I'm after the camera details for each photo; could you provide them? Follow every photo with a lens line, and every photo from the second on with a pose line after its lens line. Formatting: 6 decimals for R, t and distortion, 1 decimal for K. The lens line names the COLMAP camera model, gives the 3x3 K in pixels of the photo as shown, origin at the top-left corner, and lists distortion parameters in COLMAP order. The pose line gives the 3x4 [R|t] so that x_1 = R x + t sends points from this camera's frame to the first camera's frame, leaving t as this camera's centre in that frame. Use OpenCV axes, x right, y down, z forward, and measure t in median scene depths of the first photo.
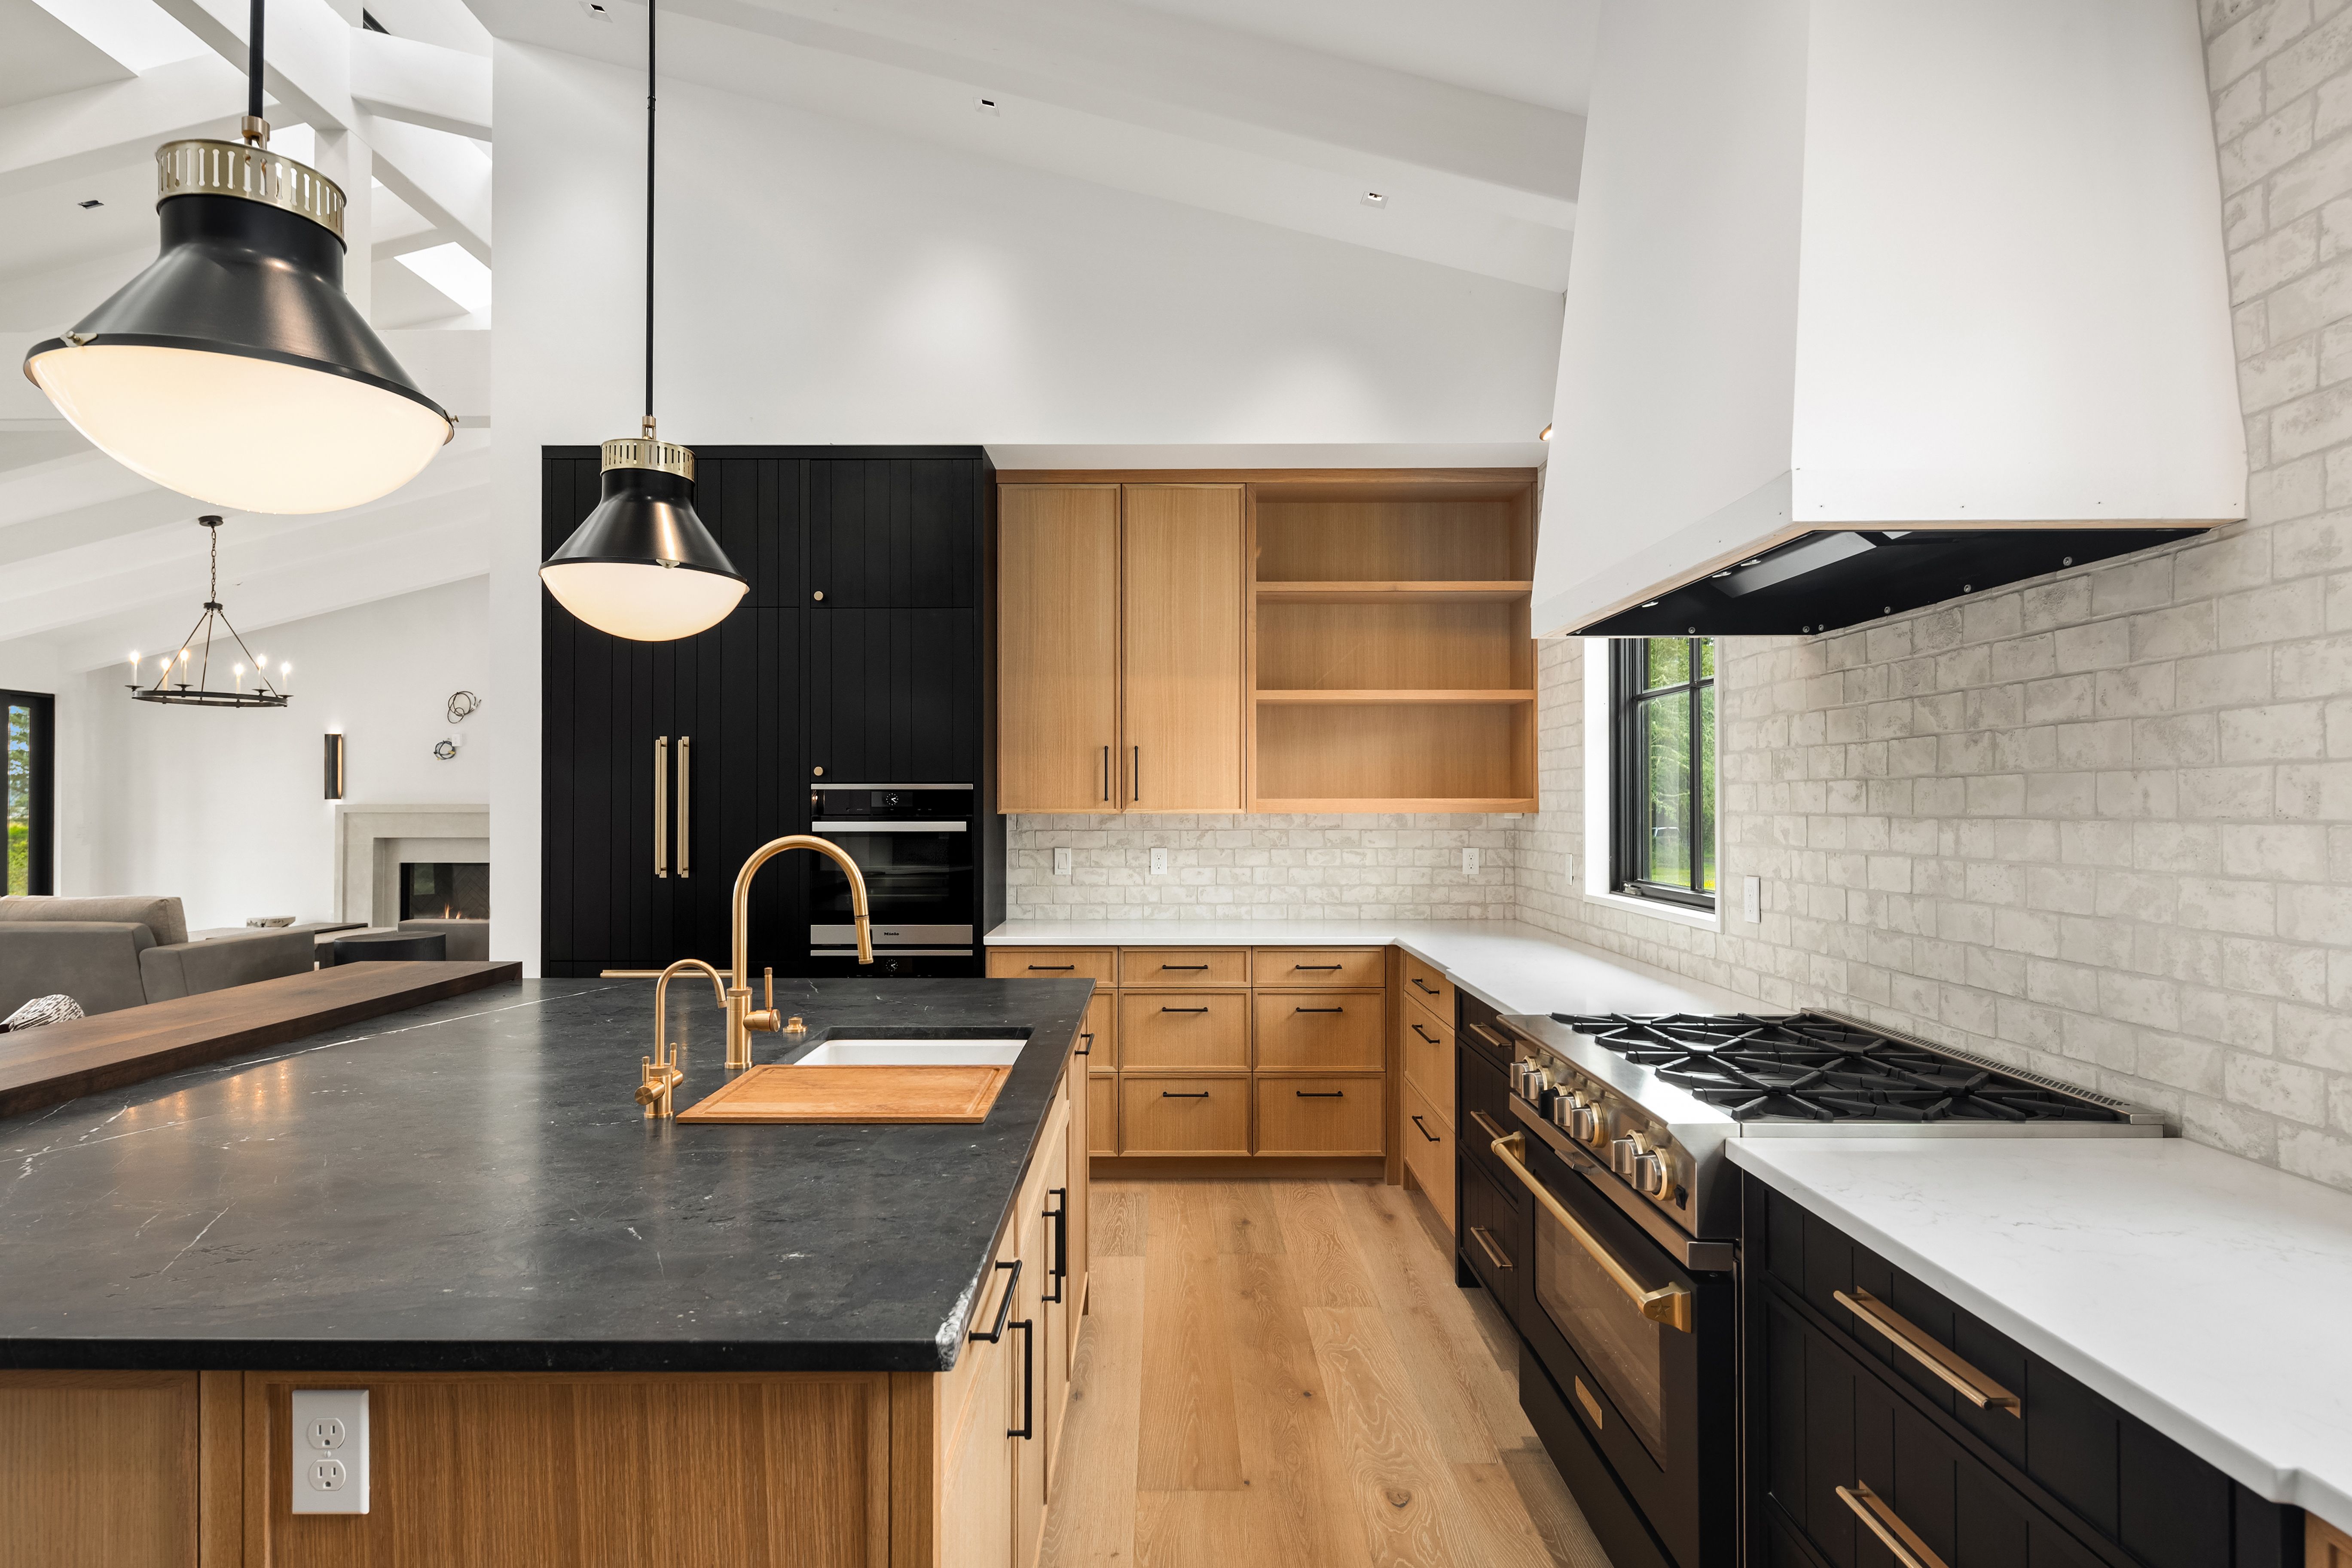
lens RADIAL K [[1172.7, 0, 1176.0], [0, 1172.7, 784.0], [0, 0, 1]] dist [0.000116, -0.000329]
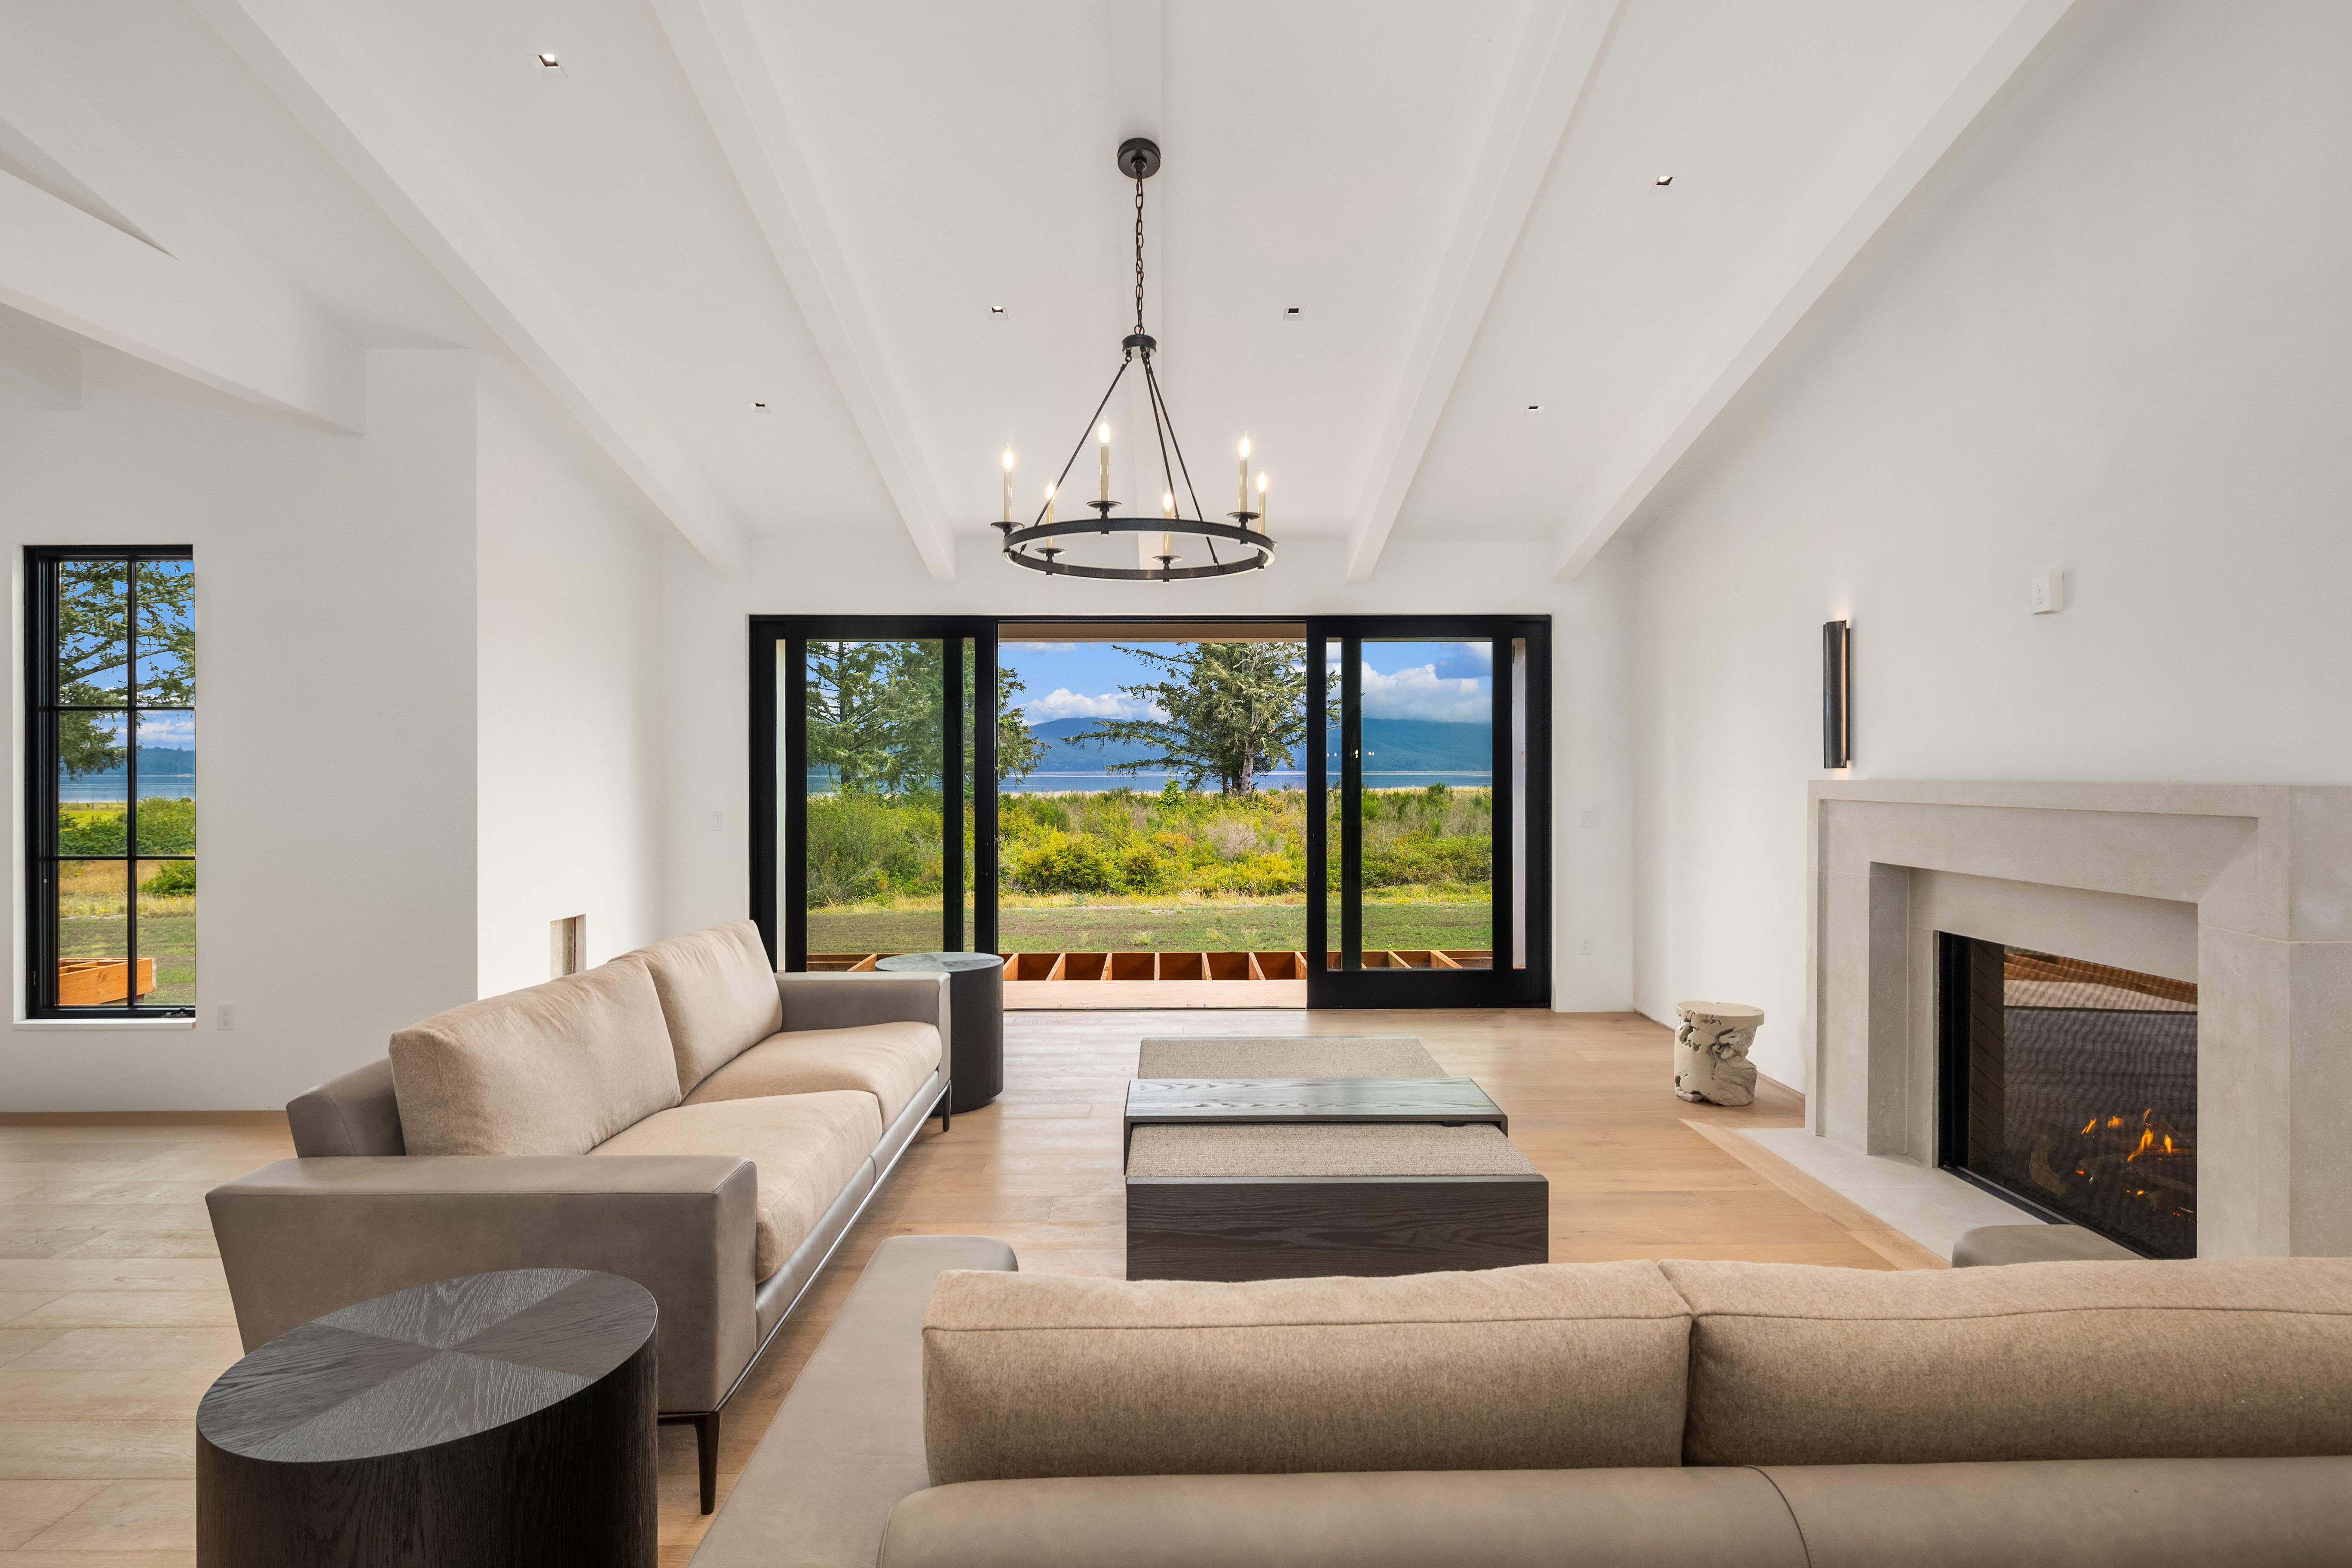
lens RADIAL K [[1150.3, 0, 1173.6], [0, 1150.3, 766.8], [0, 0, 1]] dist [0.001830, 0.000209]
pose [[0.017456, -0.004058, -0.999839, -1.122990], [0.019255, 0.999808, -0.003721, 0.035219], [0.999662, -0.019187, 0.017531, 2.949413]]
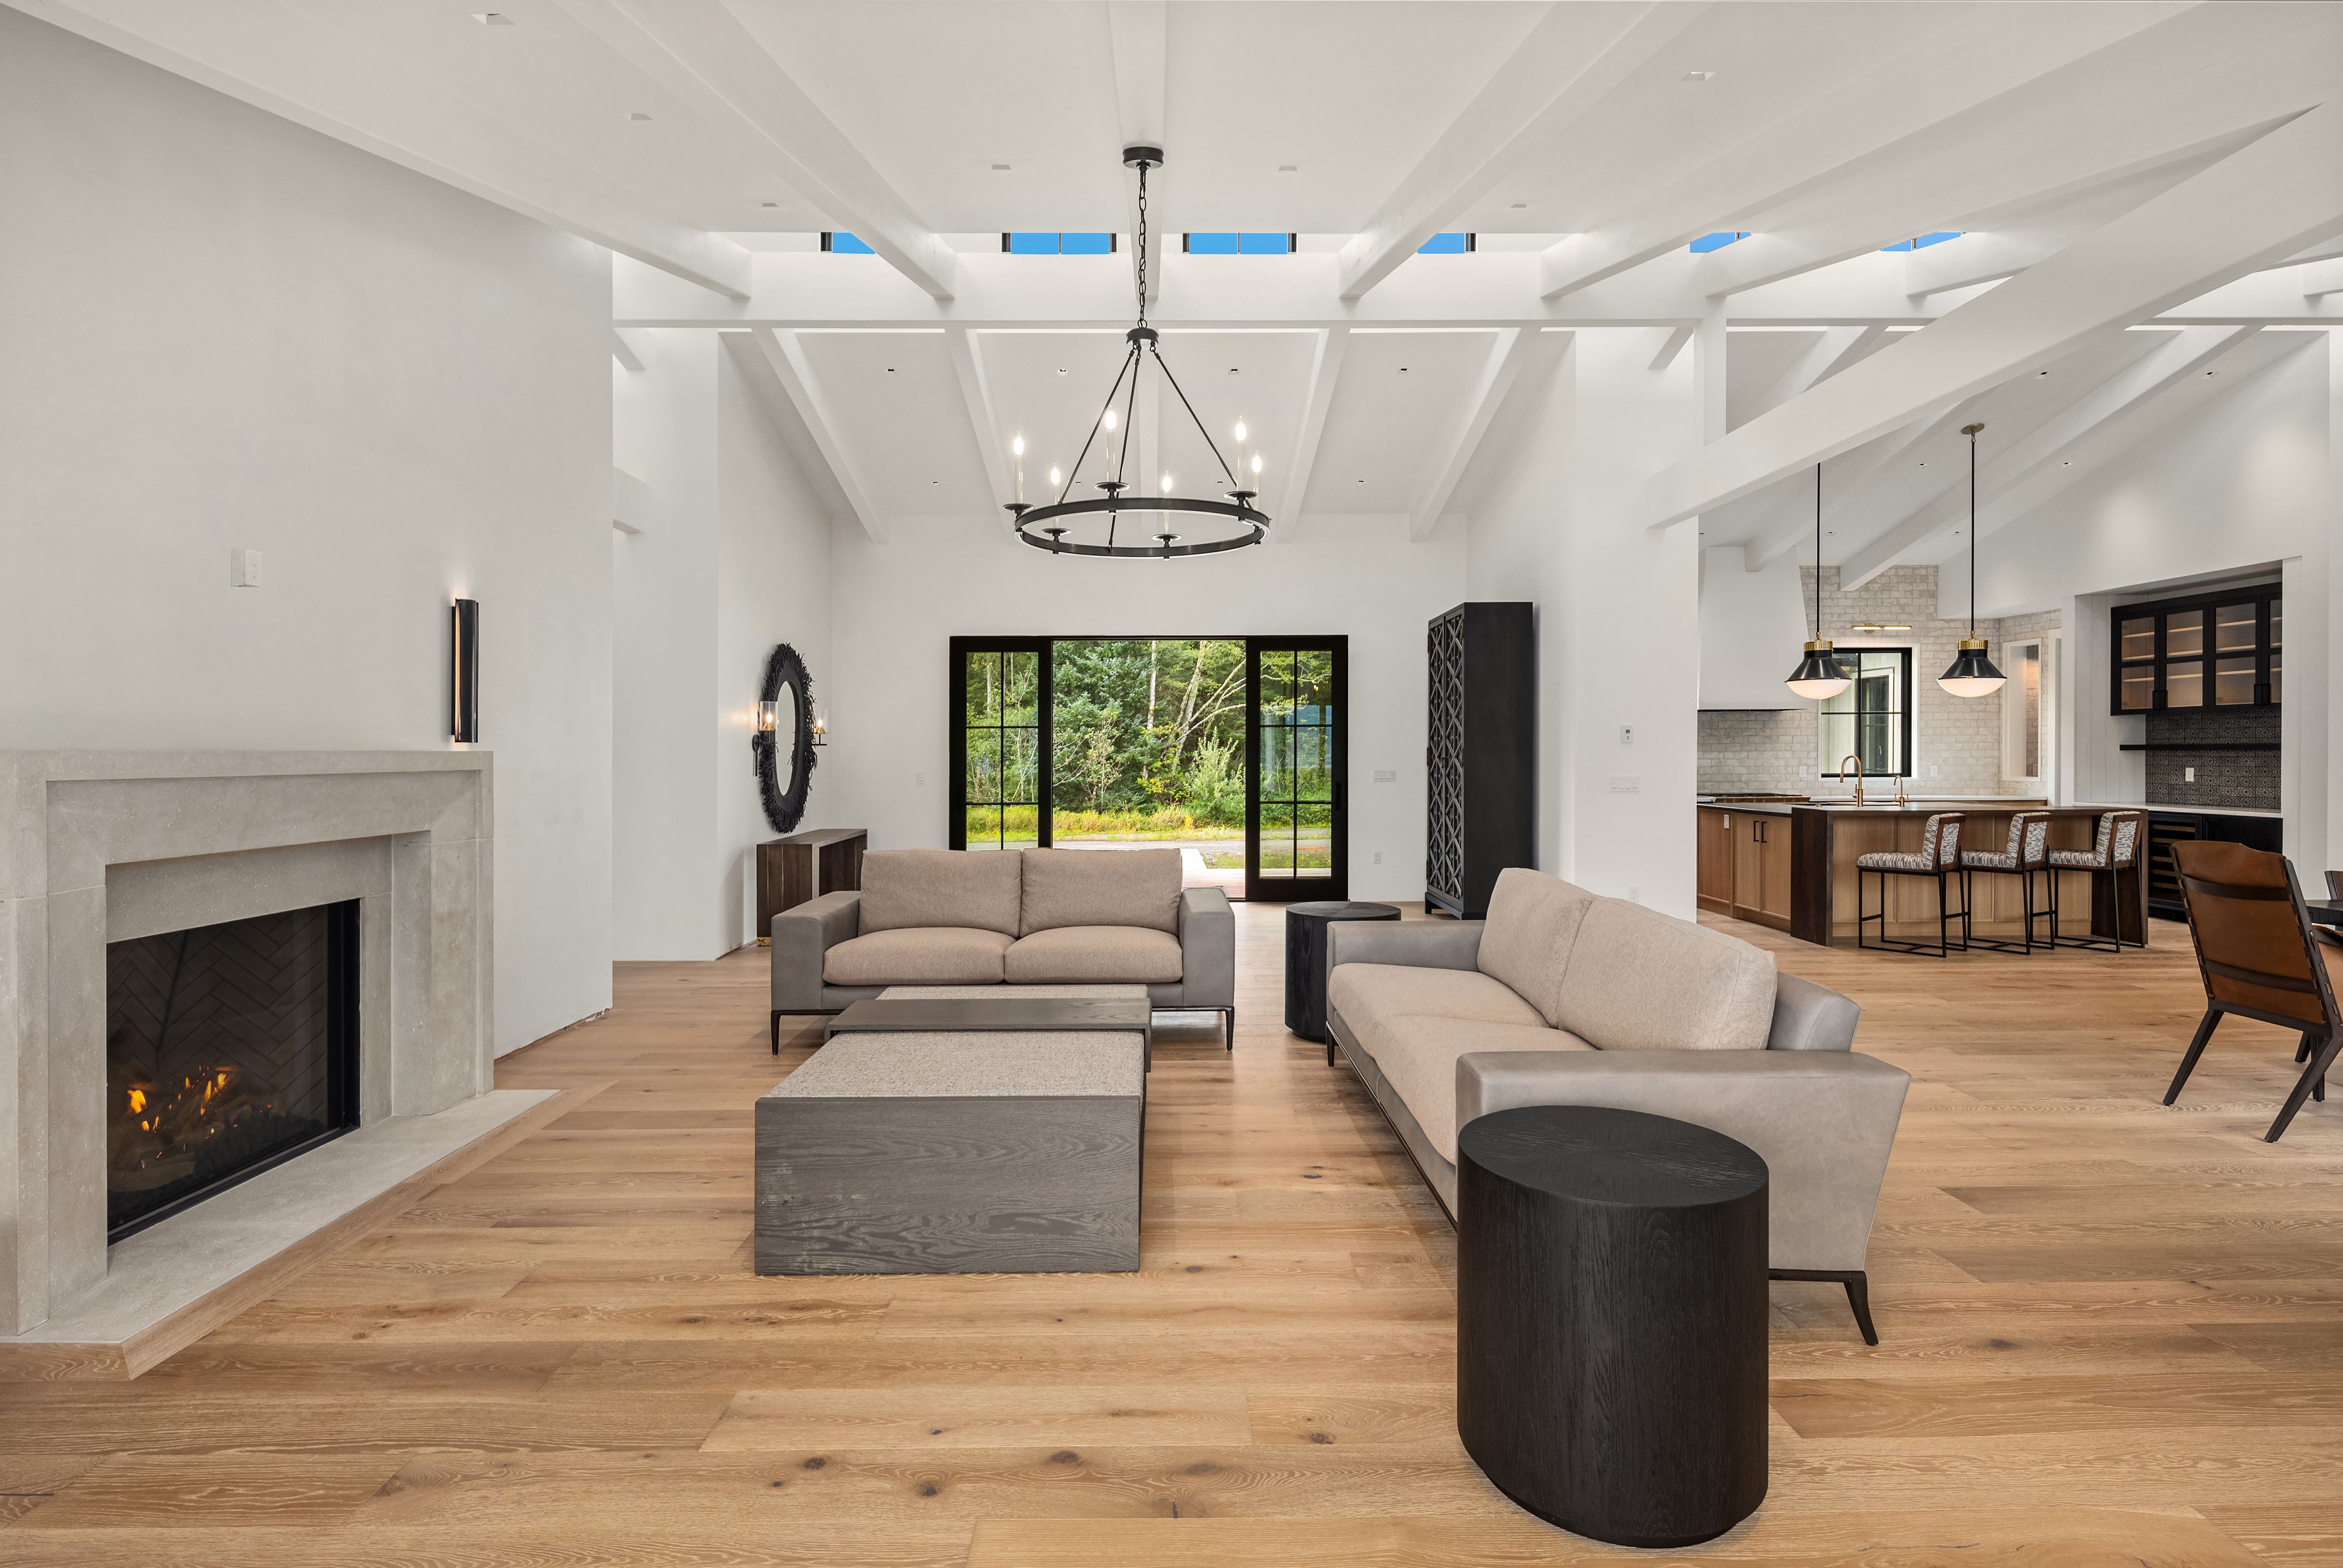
lens RADIAL K [[1140.0, 0, 1129.9], [0, 1140.0, 759.9], [0, 0, 1]] dist [-0.003932, -0.000575]
pose [[0.024590, -0.005281, 0.999684, -3.789677], [-0.012446, 0.999907, 0.005588, 0.058670], [-0.999620, -0.012580, 0.024522, 2.914929]]
